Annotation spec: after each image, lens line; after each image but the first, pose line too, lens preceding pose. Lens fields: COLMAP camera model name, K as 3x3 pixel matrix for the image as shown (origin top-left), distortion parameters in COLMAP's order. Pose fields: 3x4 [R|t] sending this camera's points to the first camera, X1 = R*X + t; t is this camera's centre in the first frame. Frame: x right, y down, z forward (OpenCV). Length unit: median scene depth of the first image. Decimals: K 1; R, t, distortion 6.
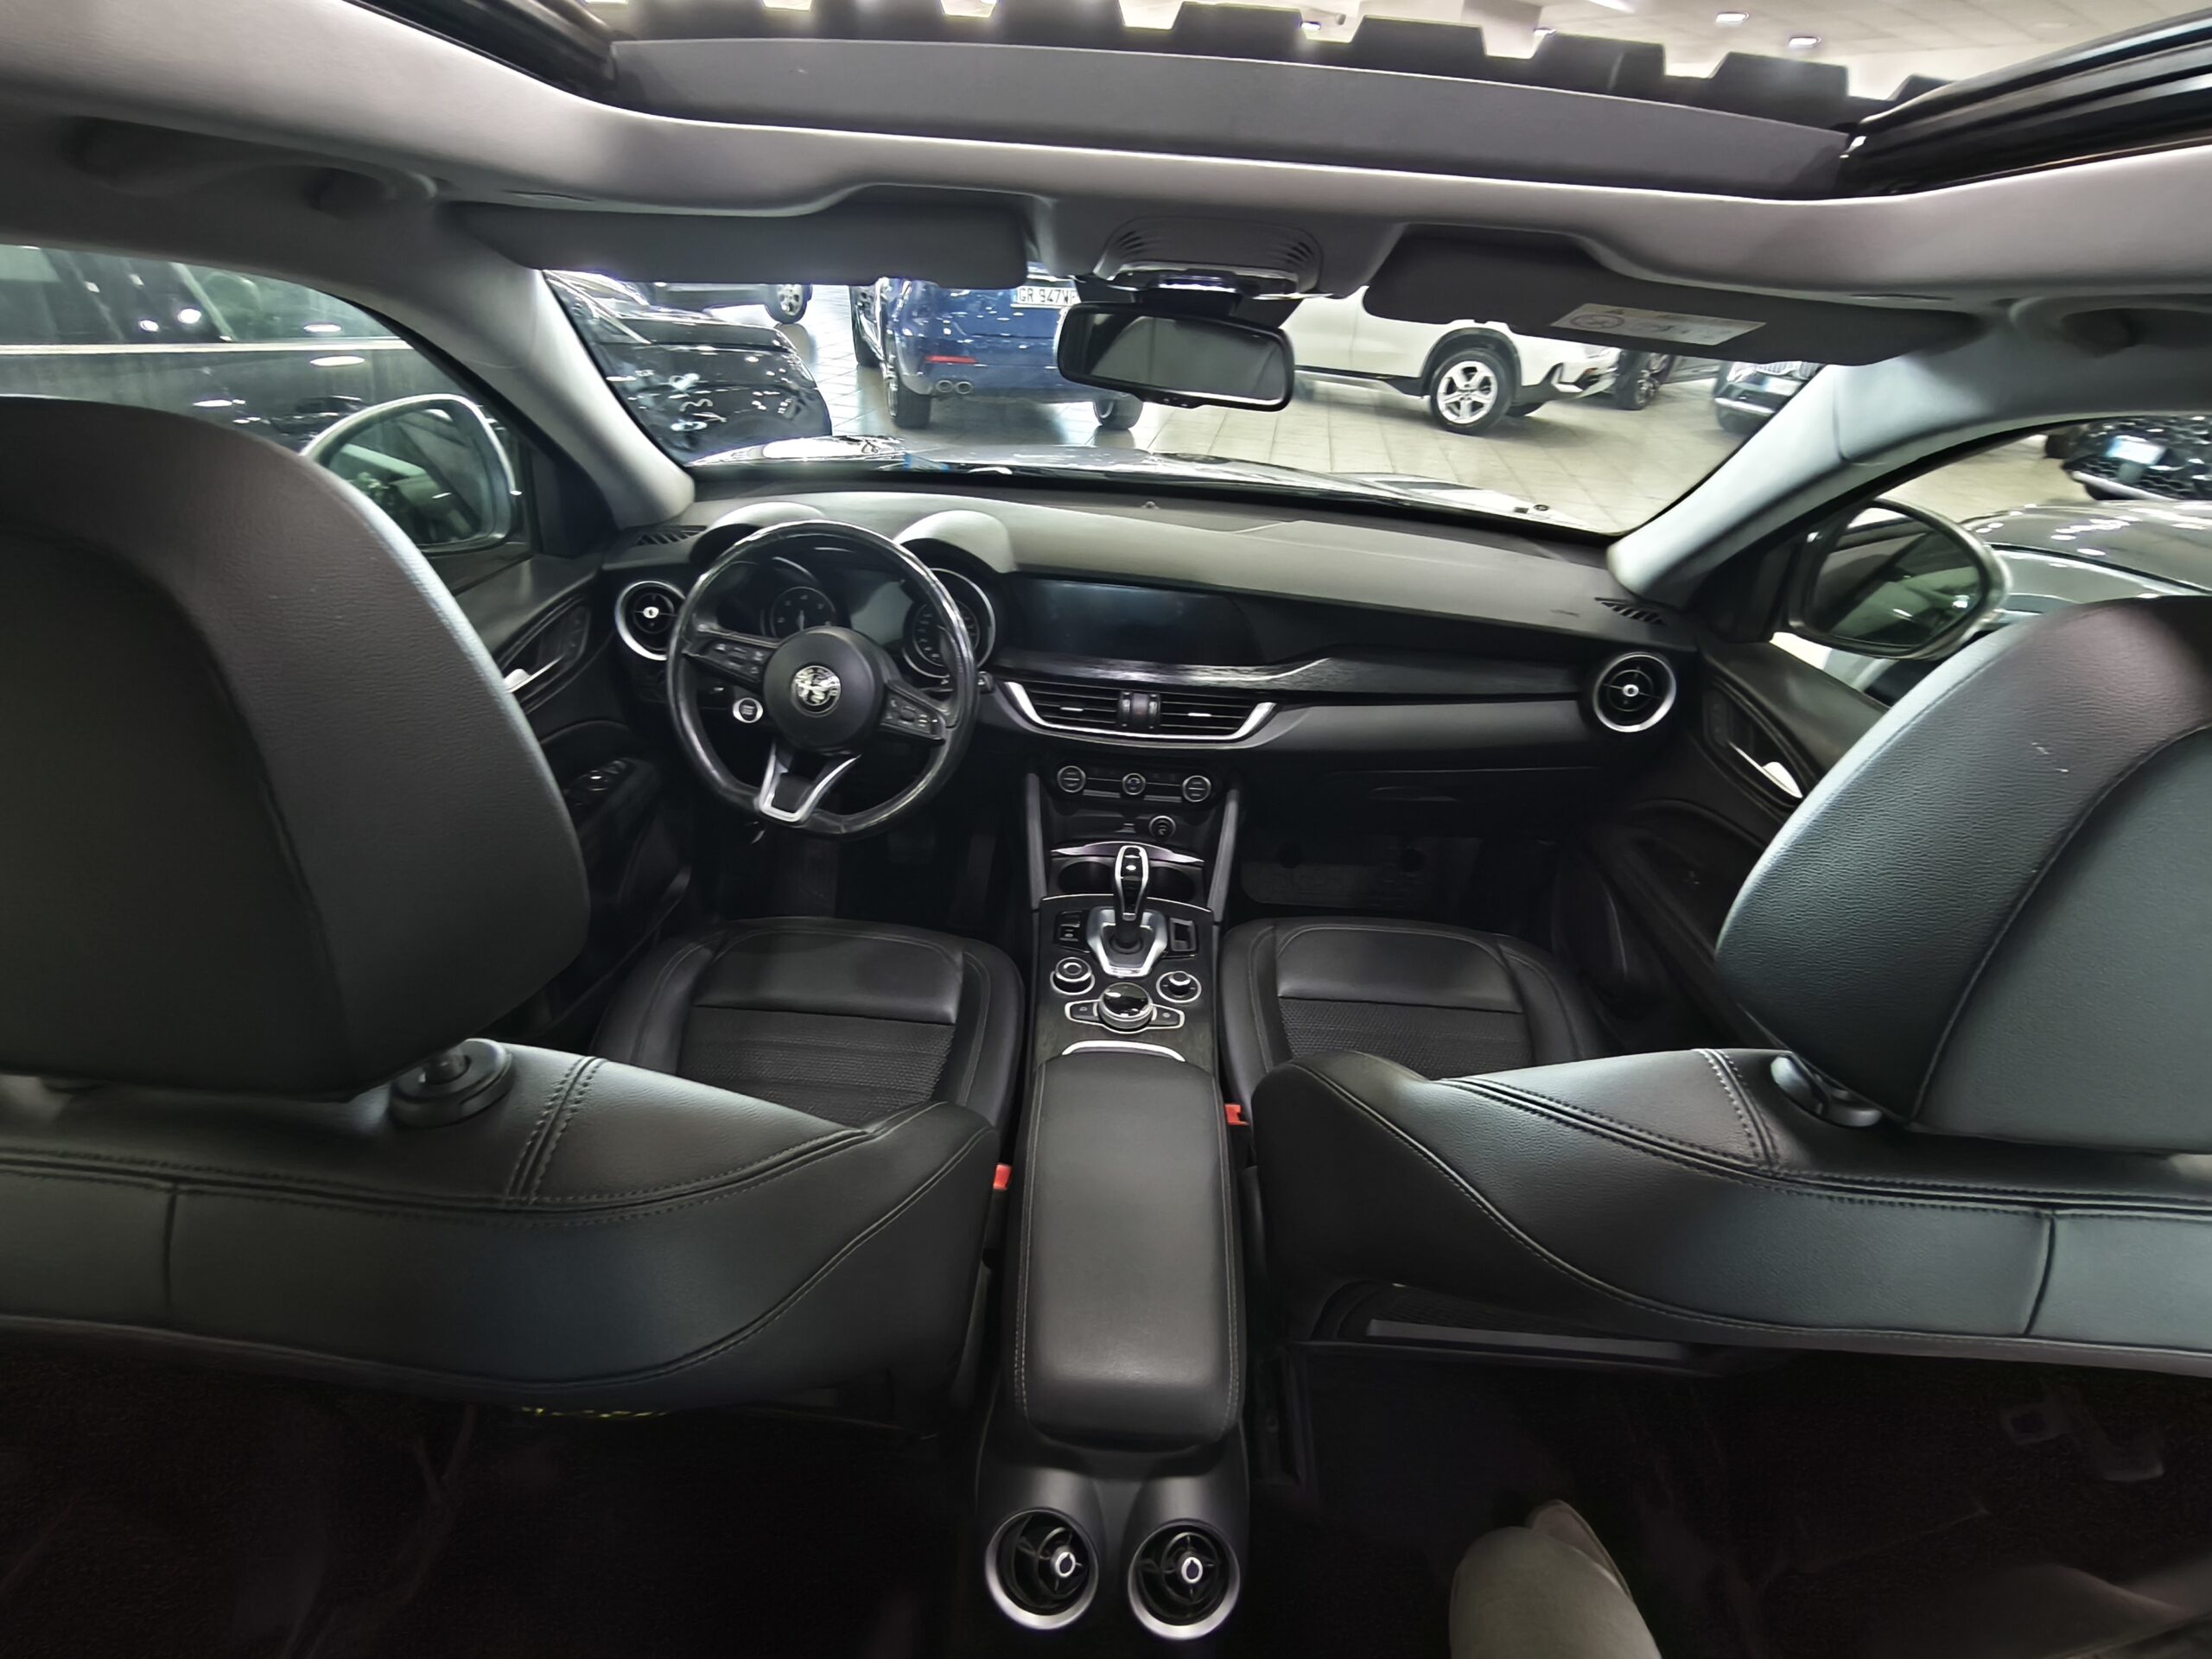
lens RADIAL K [[953.2, 0, 1093.8], [0, 953.2, 837.9], [0, 0, 1]] dist [-0.003004, -0.000093]
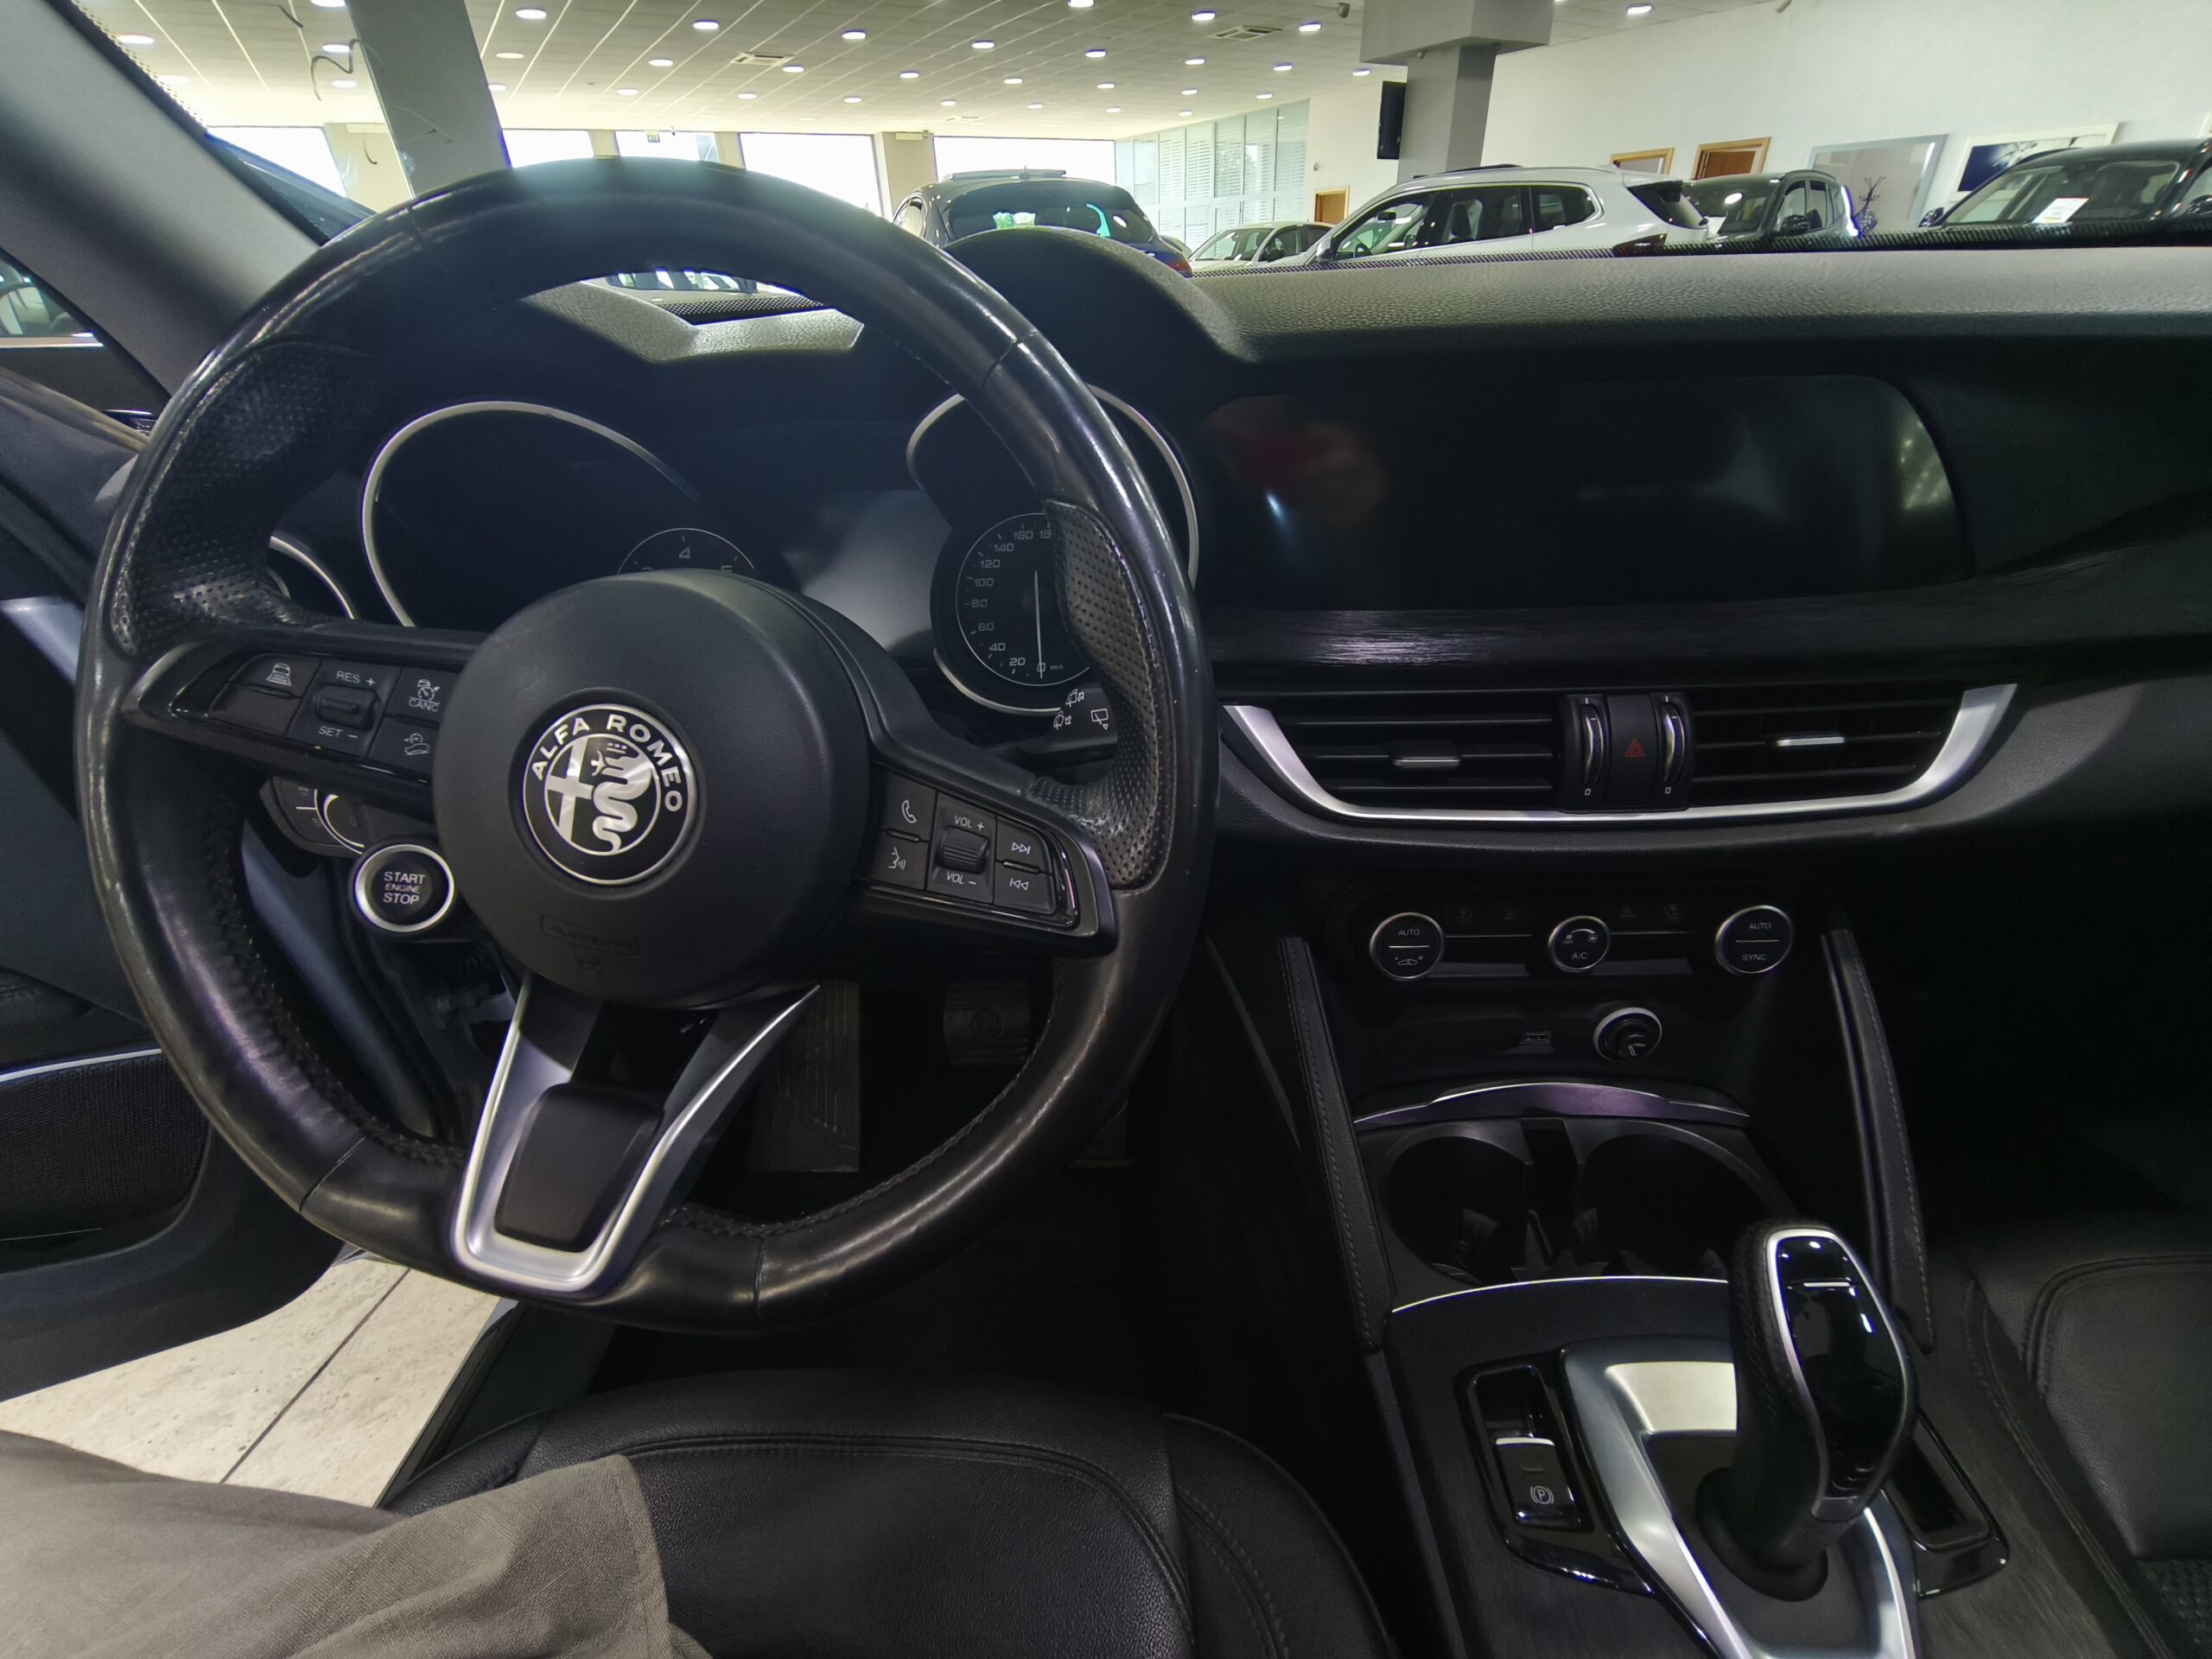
lens RADIAL K [[951.5, 0, 1099.8], [0, 951.5, 844.5], [0, 0, 1]] dist [-0.006550, 0.000303]
pose [[0.993882, -0.095538, -0.055423, -0.128549], [0.093675, 0.994977, -0.035310, -0.106723], [0.058518, 0.029903, 0.997838, 0.665620]]
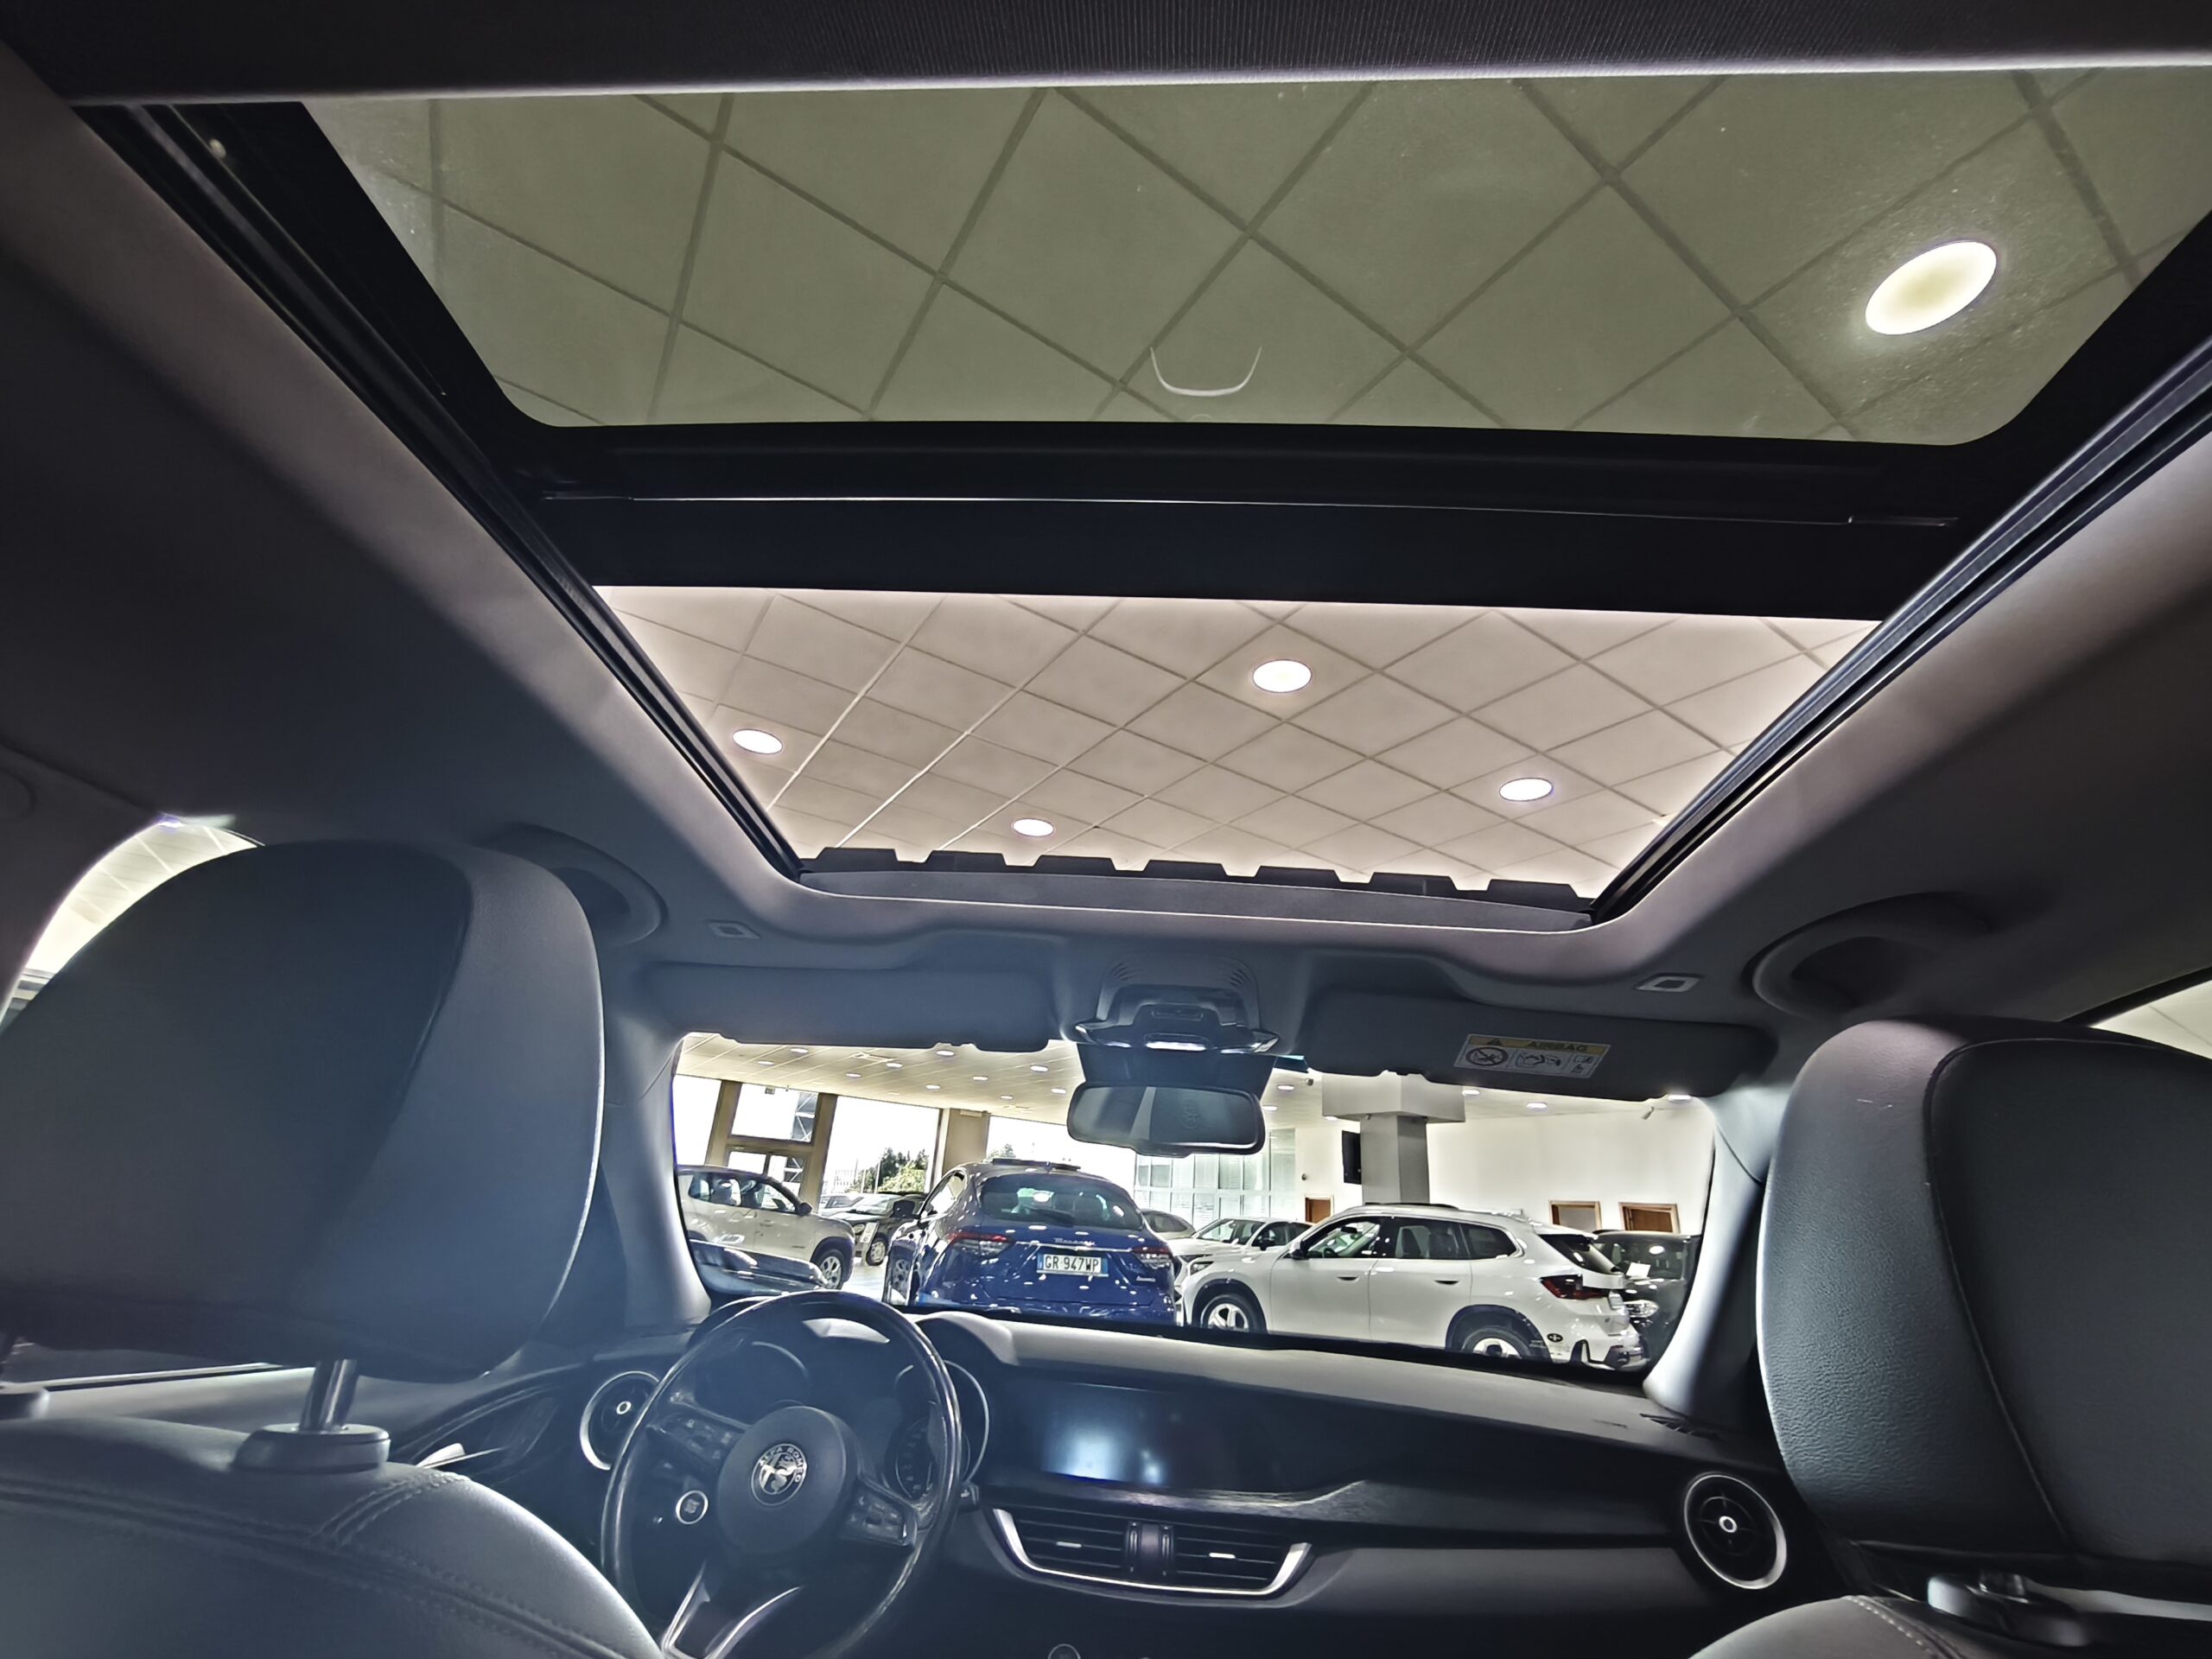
lens RADIAL K [[951.5, 0, 1099.8], [0, 951.5, 844.5], [0, 0, 1]] dist [-0.006550, 0.000303]
pose [[0.999783, 0.004413, -0.020351, 0.019106], [-0.019216, 0.572040, -0.820000, 0.201045], [0.008023, 0.820214, 0.572001, 0.017218]]
